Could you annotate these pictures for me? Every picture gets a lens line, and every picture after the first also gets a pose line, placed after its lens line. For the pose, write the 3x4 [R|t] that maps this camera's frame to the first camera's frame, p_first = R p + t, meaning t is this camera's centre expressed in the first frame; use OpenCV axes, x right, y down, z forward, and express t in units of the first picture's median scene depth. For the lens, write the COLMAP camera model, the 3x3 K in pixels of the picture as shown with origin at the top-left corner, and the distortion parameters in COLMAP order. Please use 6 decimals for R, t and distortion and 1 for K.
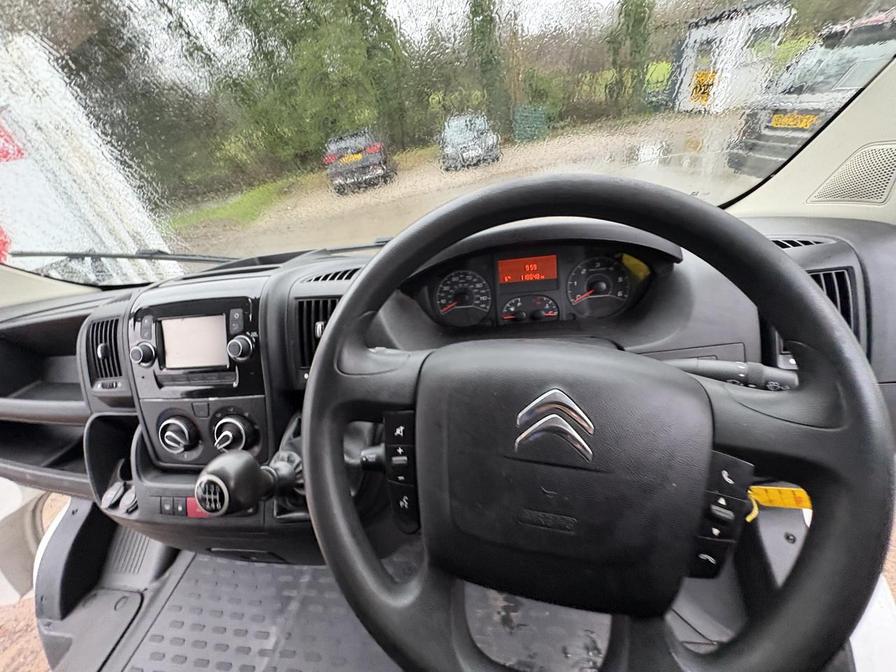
lens RADIAL K [[355.0, 0, 446.5], [0, 355.0, 337.1], [0, 0, 1]] dist [0.000933, -0.000981]
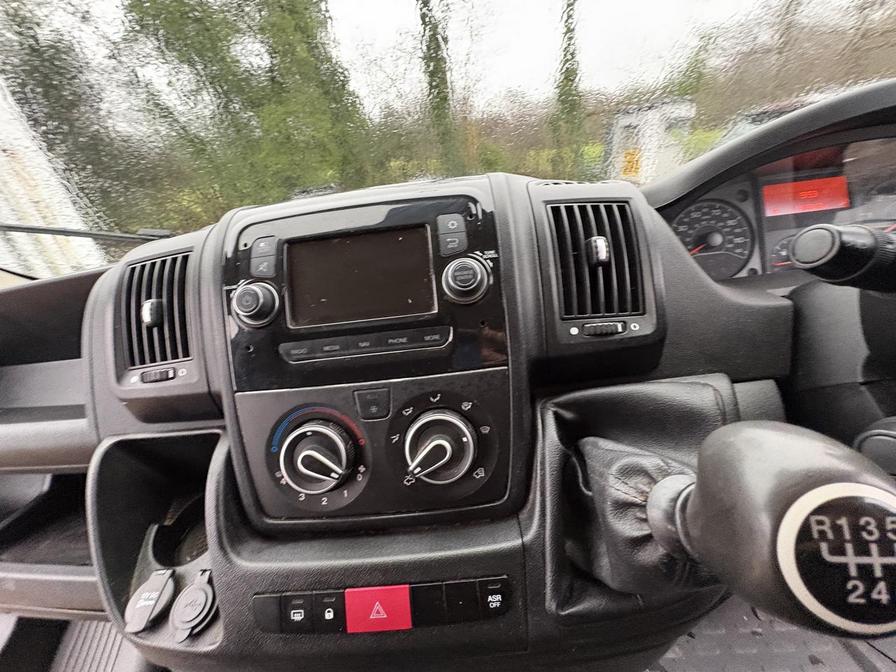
lens RADIAL K [[355.0, 0, 446.5], [0, 355.0, 337.1], [0, 0, 1]] dist [0.000933, -0.000981]
pose [[0.992593, -0.016627, 0.120342, -0.592201], [0.034398, 0.988517, -0.147140, 0.174436], [-0.116513, 0.150189, 0.981768, 0.422239]]
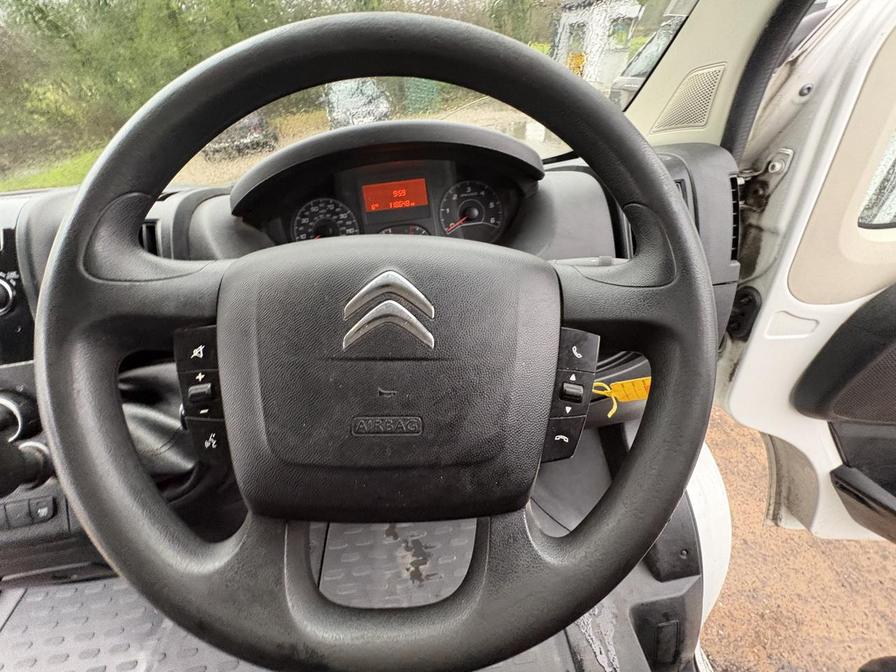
lens RADIAL K [[356.8, 0, 445.9], [0, 356.8, 335.9], [0, 0, 1]] dist [0.000959, -0.000134]
pose [[0.966512, -0.088474, 0.240886, 0.102428], [0.074411, 0.994982, 0.066884, 0.114472], [-0.245595, -0.046720, 0.968246, 0.074429]]
